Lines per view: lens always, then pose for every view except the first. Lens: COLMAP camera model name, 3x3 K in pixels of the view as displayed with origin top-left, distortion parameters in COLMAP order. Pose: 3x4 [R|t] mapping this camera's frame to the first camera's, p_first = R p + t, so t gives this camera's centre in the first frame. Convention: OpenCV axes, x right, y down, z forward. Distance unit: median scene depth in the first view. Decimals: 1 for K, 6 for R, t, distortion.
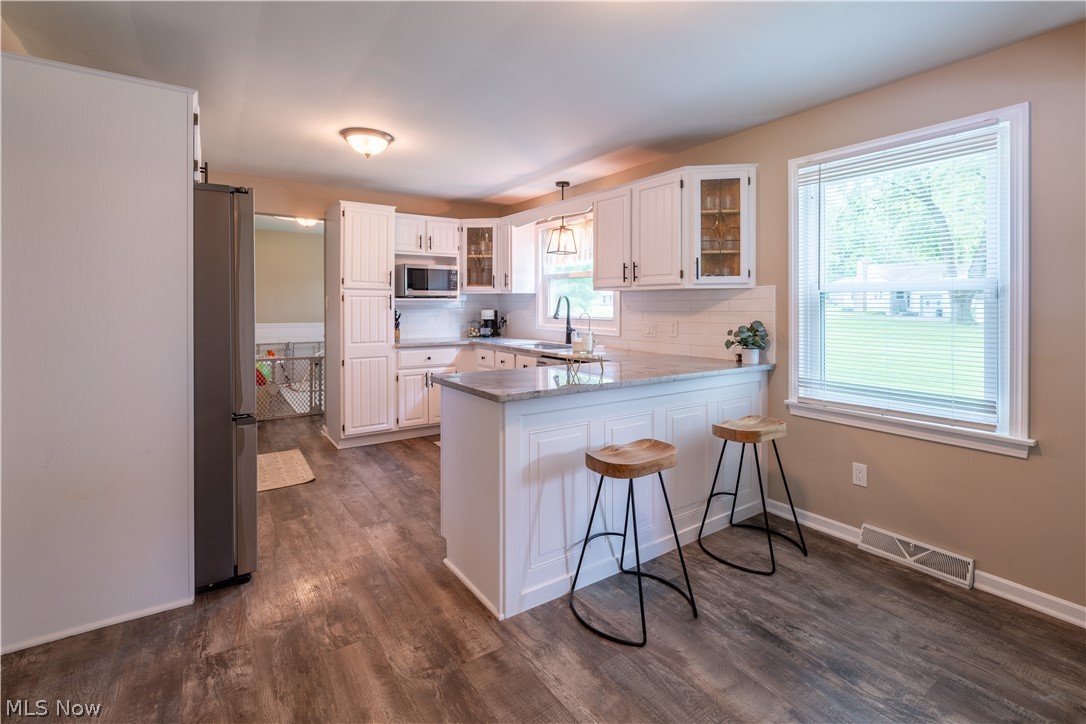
lens RADIAL K [[546.3, 0, 502.8], [0, 546.3, 315.2], [0, 0, 1]] dist [-0.010121, -0.000117]
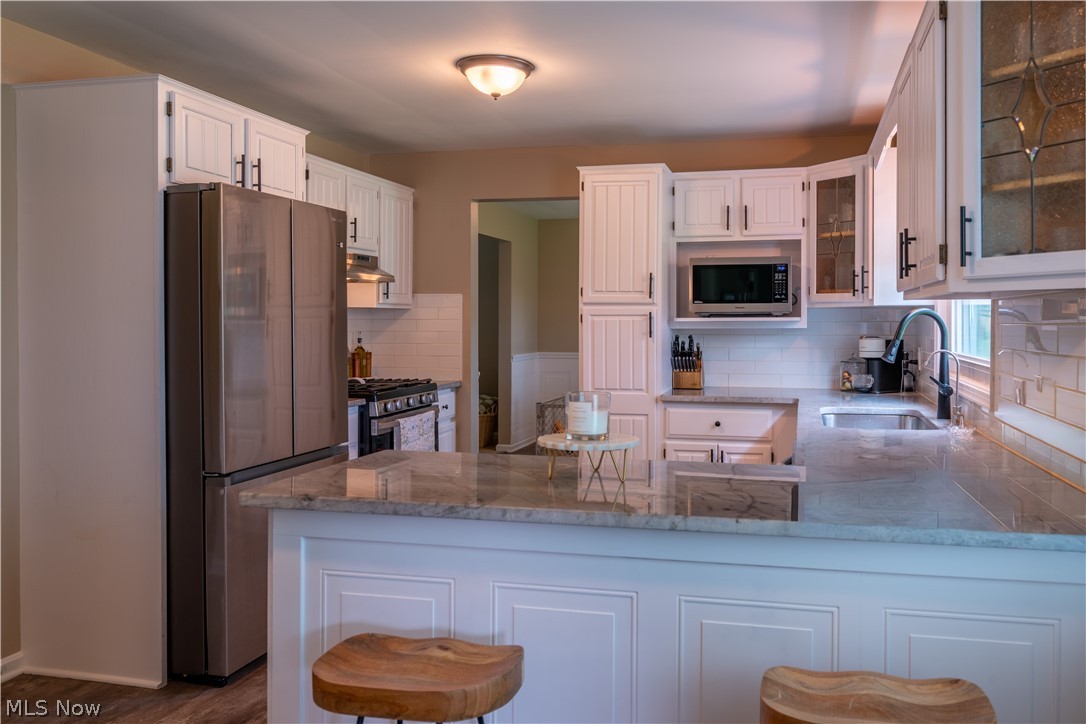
lens RADIAL K [[852.0, 0, 574.3], [0, 852.0, 342.6], [0, 0, 1]] dist [-0.020097, 0.001115]
pose [[0.671927, 0.015435, -0.740457, 0.610894], [-0.011200, 0.999880, 0.010679, -0.019011], [0.740533, 0.001117, 0.672019, 0.444400]]
